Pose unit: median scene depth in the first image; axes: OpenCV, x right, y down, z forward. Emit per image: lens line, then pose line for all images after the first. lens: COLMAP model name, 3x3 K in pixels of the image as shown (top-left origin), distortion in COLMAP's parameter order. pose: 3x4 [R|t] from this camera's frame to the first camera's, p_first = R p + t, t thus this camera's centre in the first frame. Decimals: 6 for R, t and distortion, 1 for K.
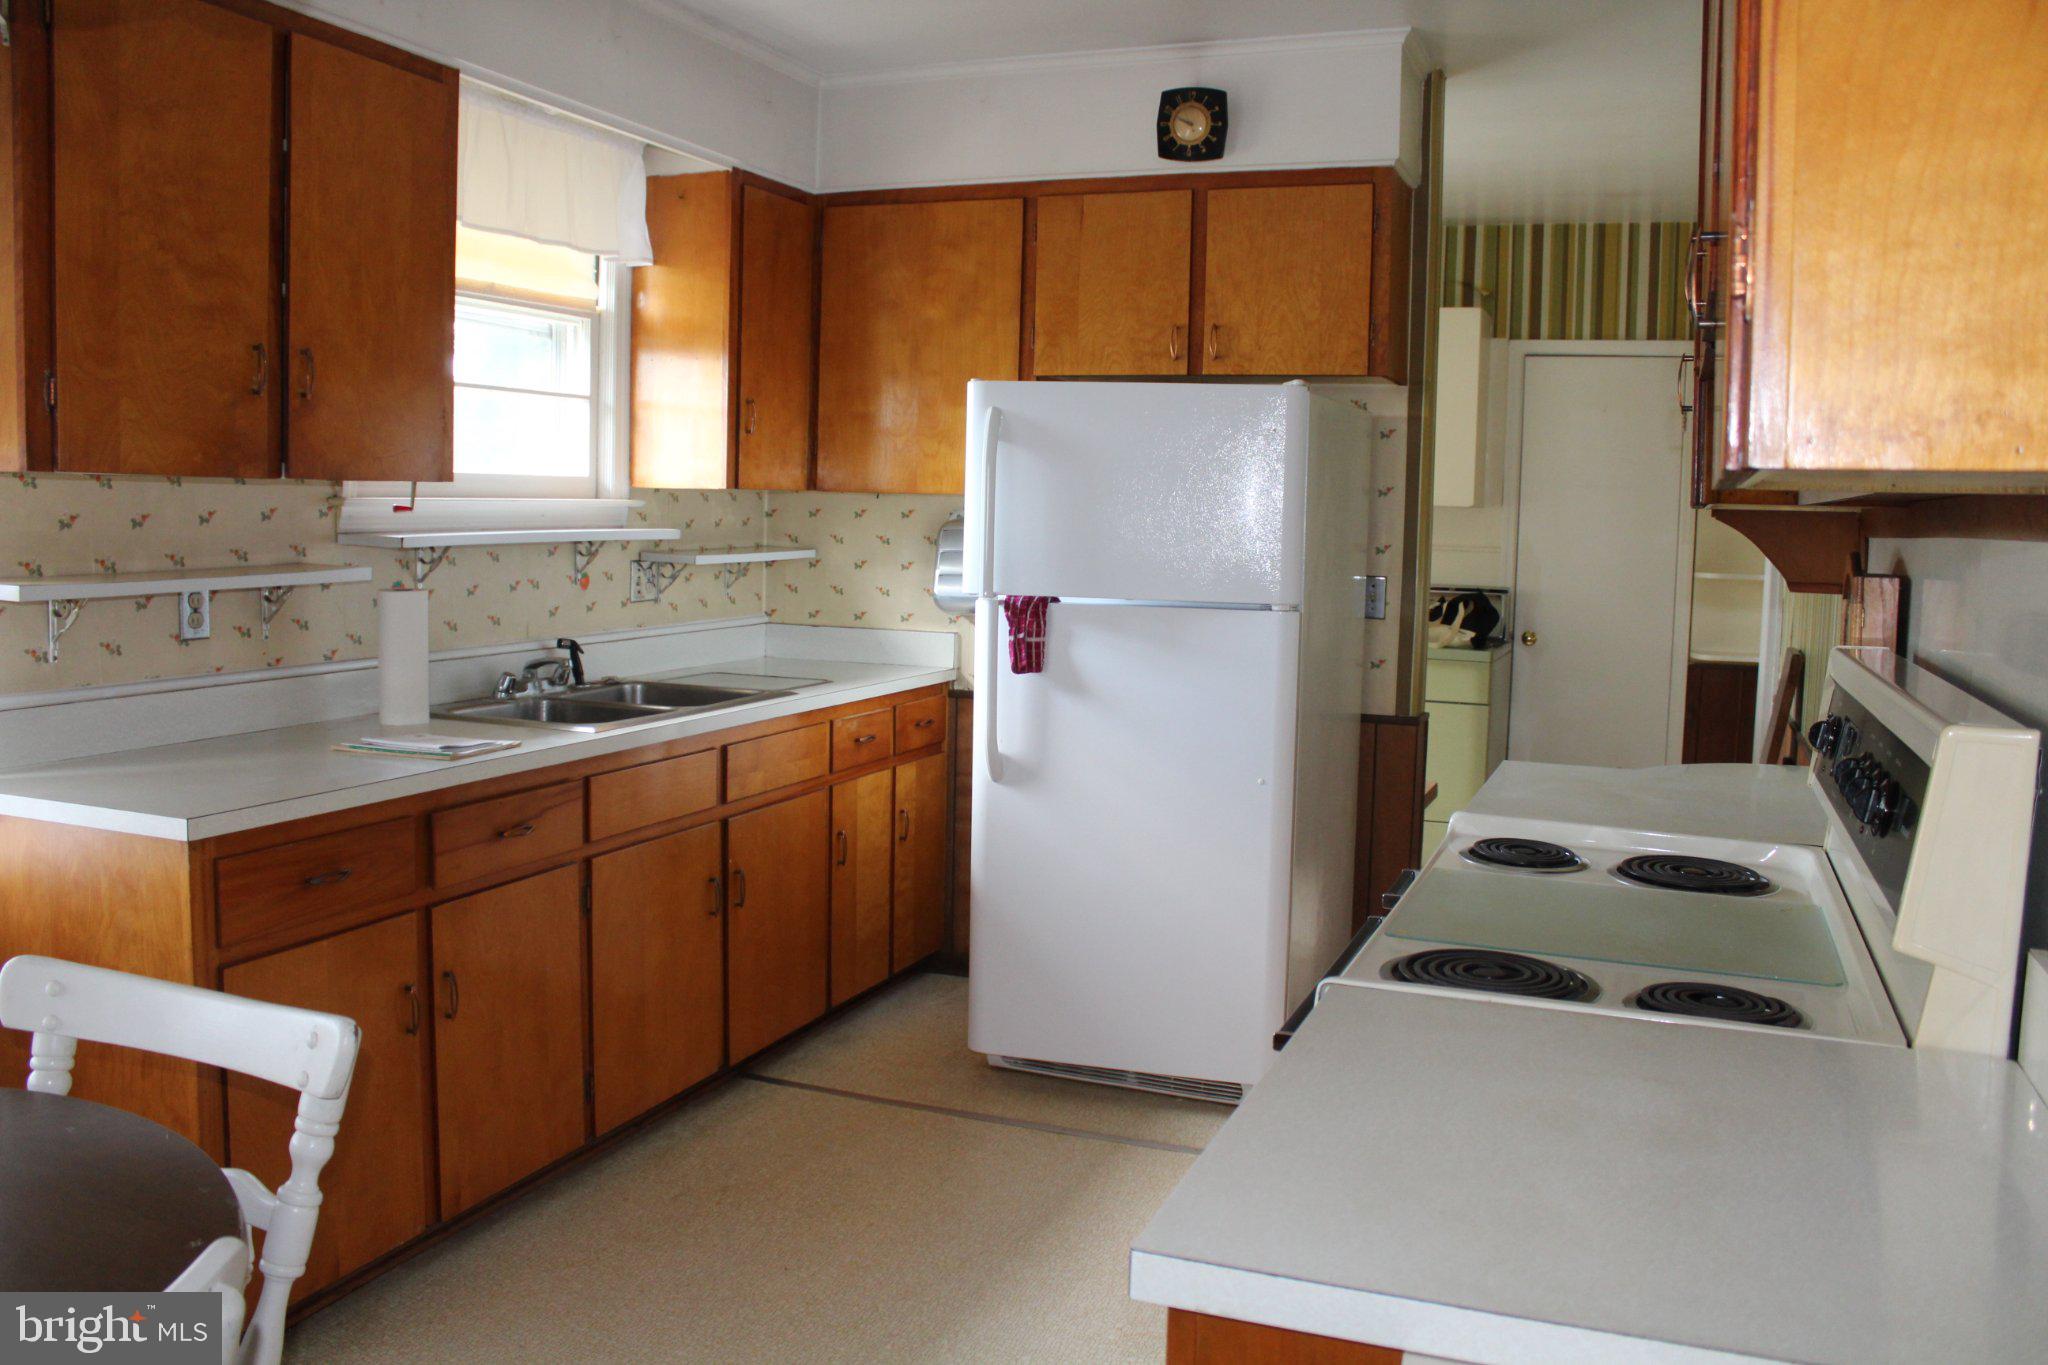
lens RADIAL K [[1683.7, 0, 1011.0], [0, 1683.7, 671.7], [0, 0, 1]] dist [-0.153005, 0.134836]
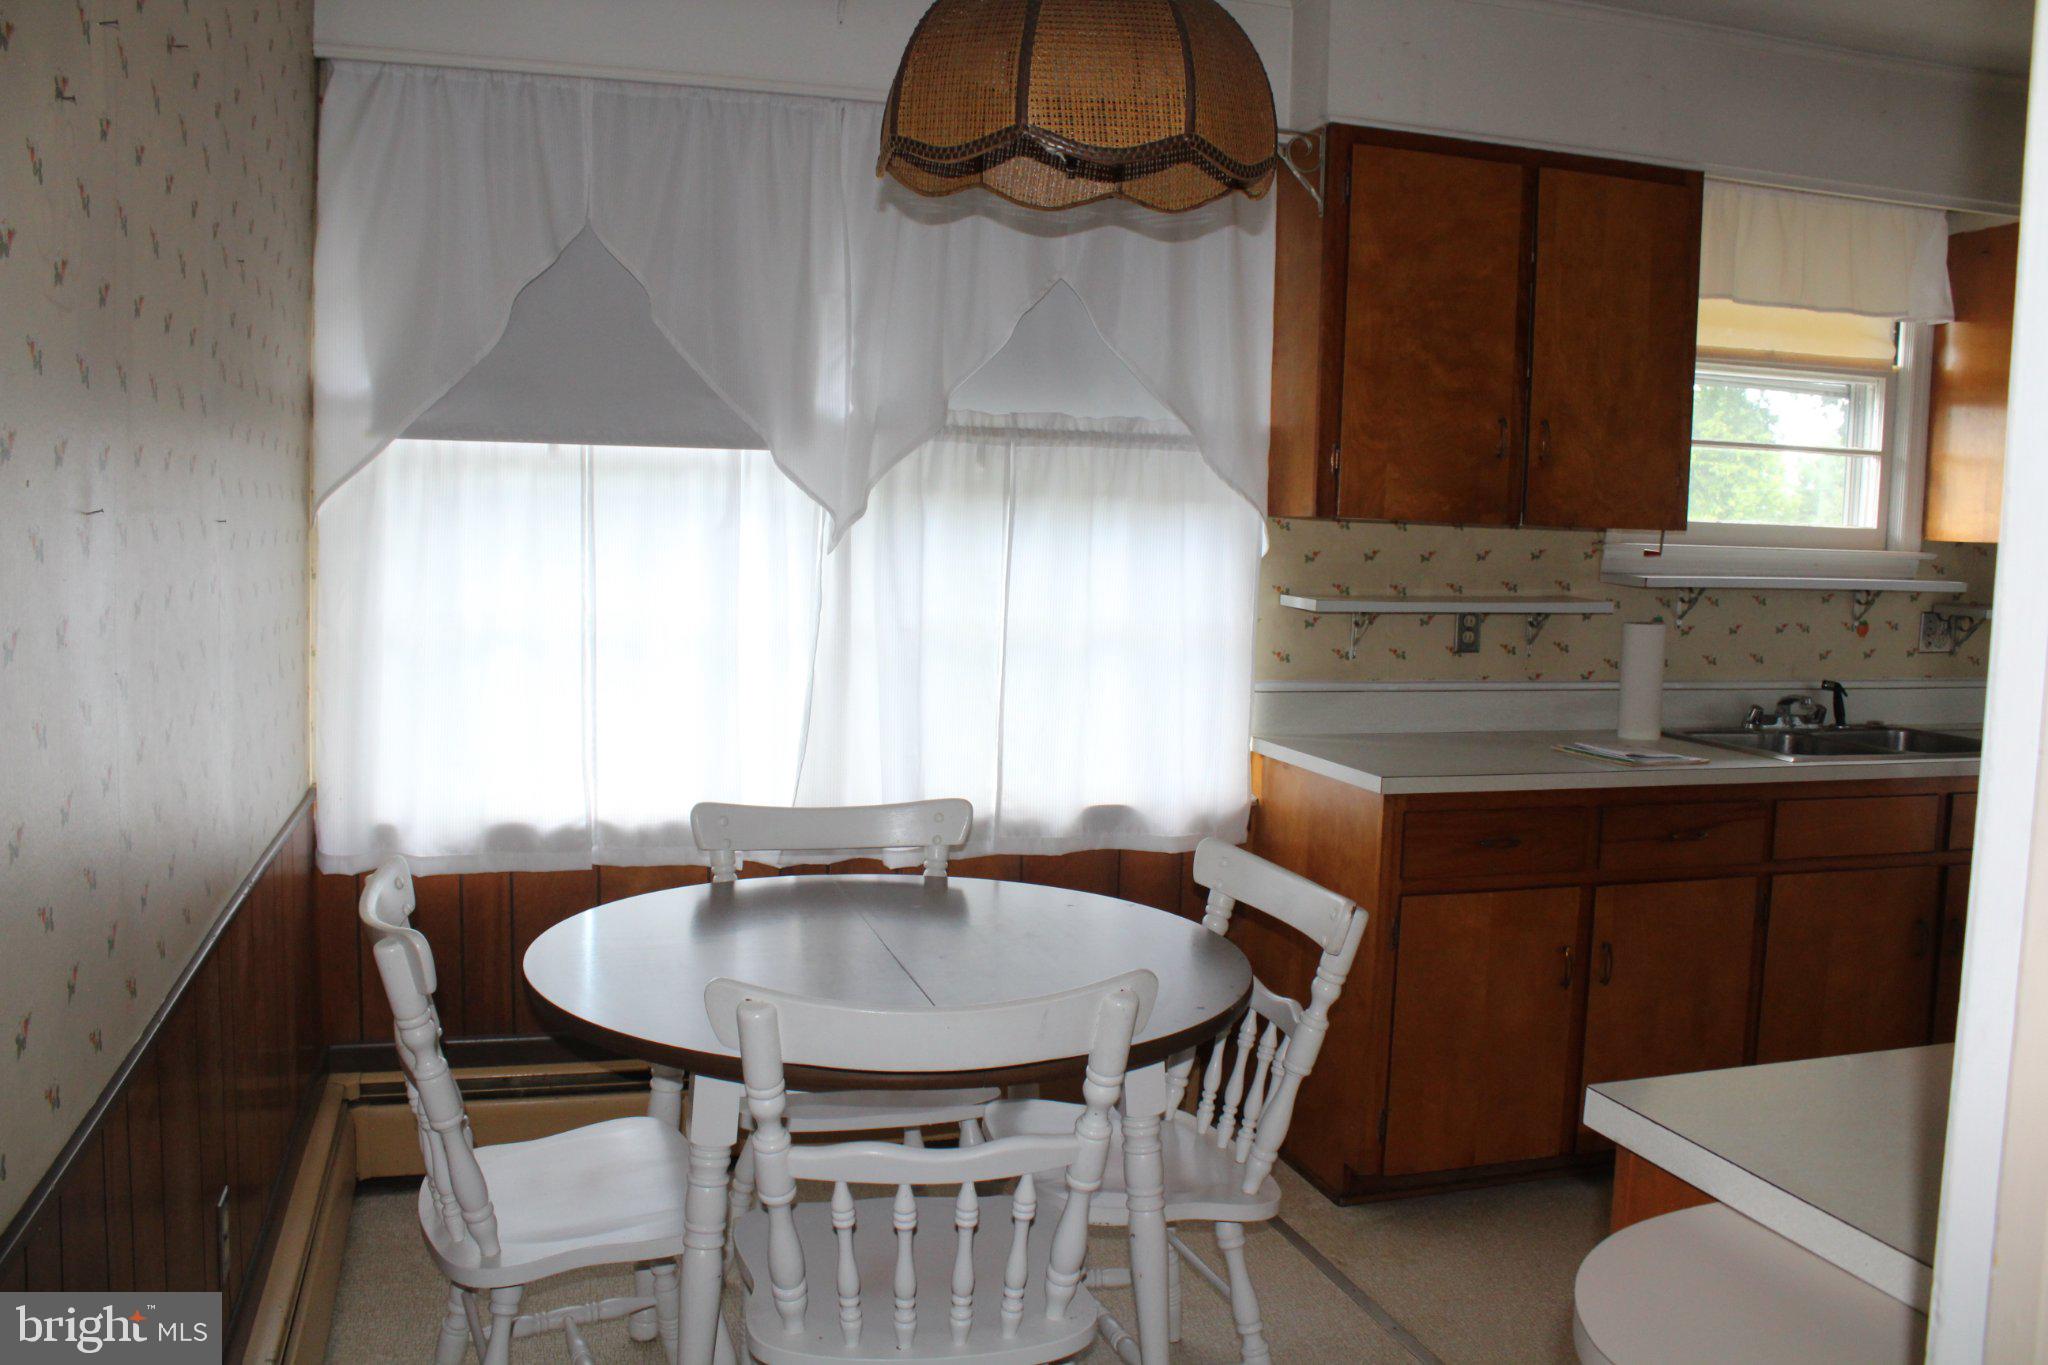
lens RADIAL K [[1683.7, 0, 1011.0], [0, 1683.7, 671.7], [0, 0, 1]] dist [-0.153005, 0.134836]
pose [[0.633299, 0.065621, -0.771120, 0.244334], [-0.089491, 0.995924, 0.011255, 0.011171], [0.768715, 0.061880, 0.636590, -0.076656]]
